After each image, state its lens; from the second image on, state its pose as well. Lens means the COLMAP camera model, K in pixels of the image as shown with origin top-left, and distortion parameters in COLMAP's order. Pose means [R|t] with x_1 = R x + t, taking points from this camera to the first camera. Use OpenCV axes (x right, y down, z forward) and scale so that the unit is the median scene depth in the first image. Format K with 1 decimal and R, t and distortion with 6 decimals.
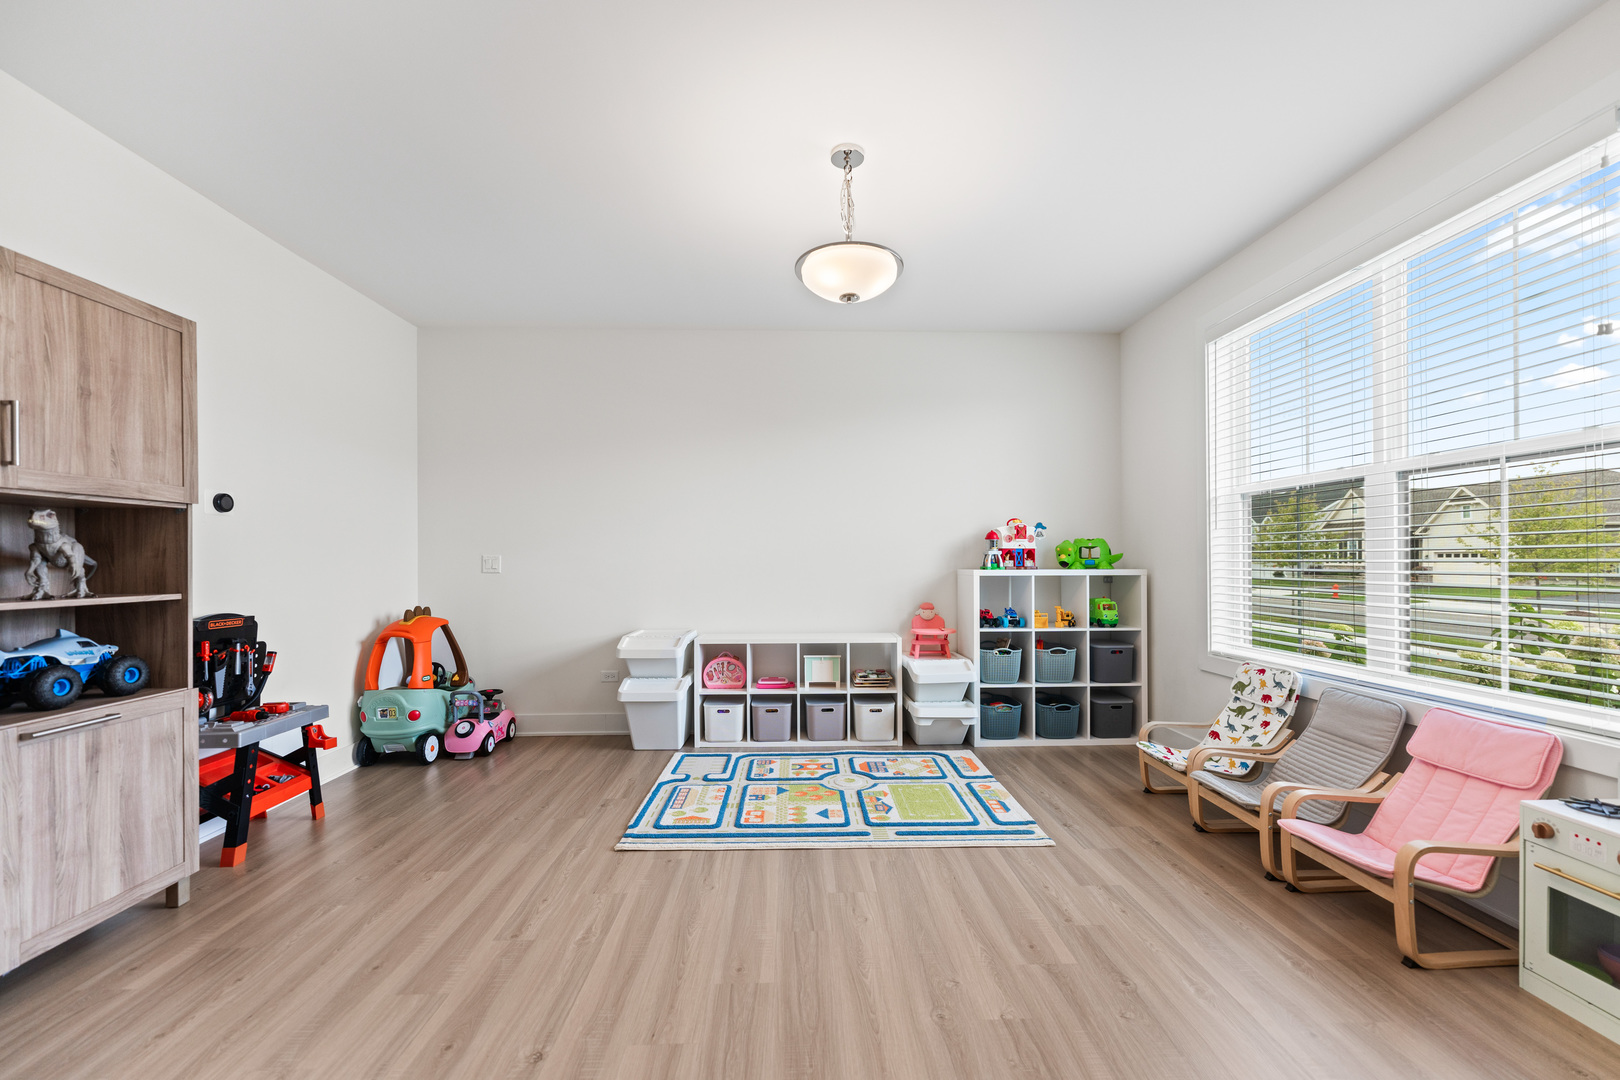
lens RADIAL K [[660.8, 0, 813.4], [0, 660.8, 560.0], [0, 0, 1]] dist [-0.002424, -0.000354]
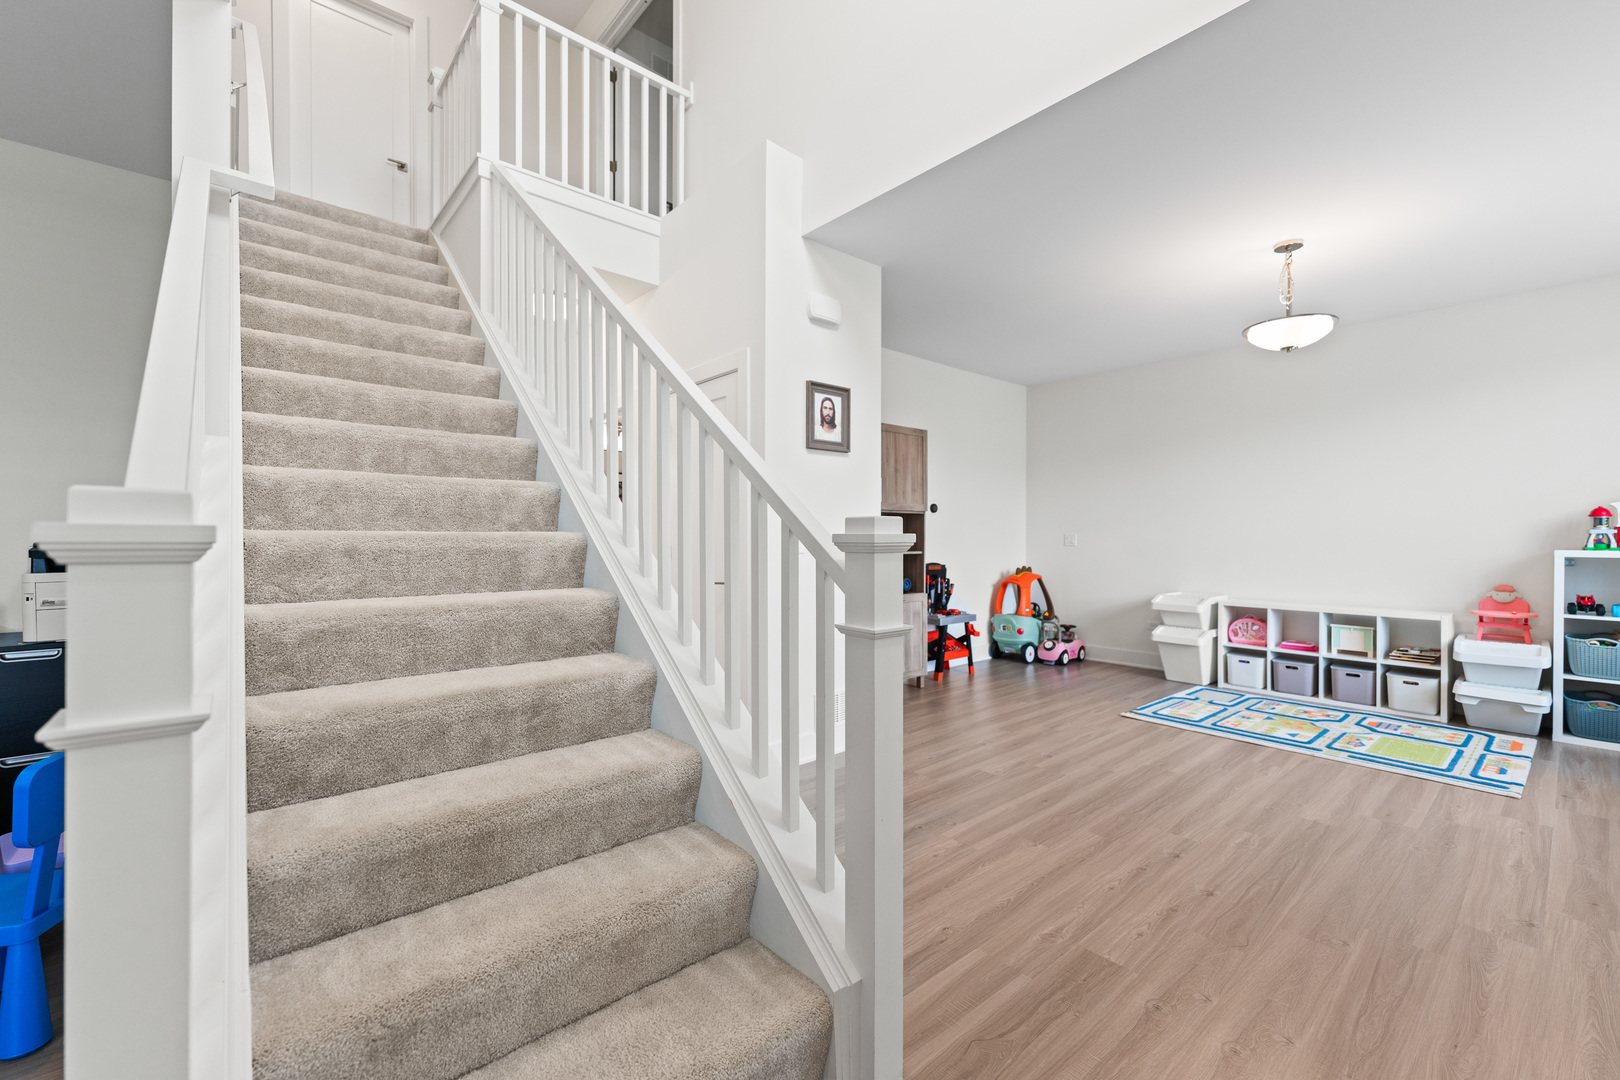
lens RADIAL K [[660.8, 0, 807.8], [0, 660.8, 538.7], [0, 0, 1]] dist [-0.002424, -0.000354]
pose [[0.627799, 0.006364, -0.778349, 0.316530], [-0.005417, 0.999978, 0.003806, 0.000567], [0.778356, 0.001827, 0.627820, -0.411900]]
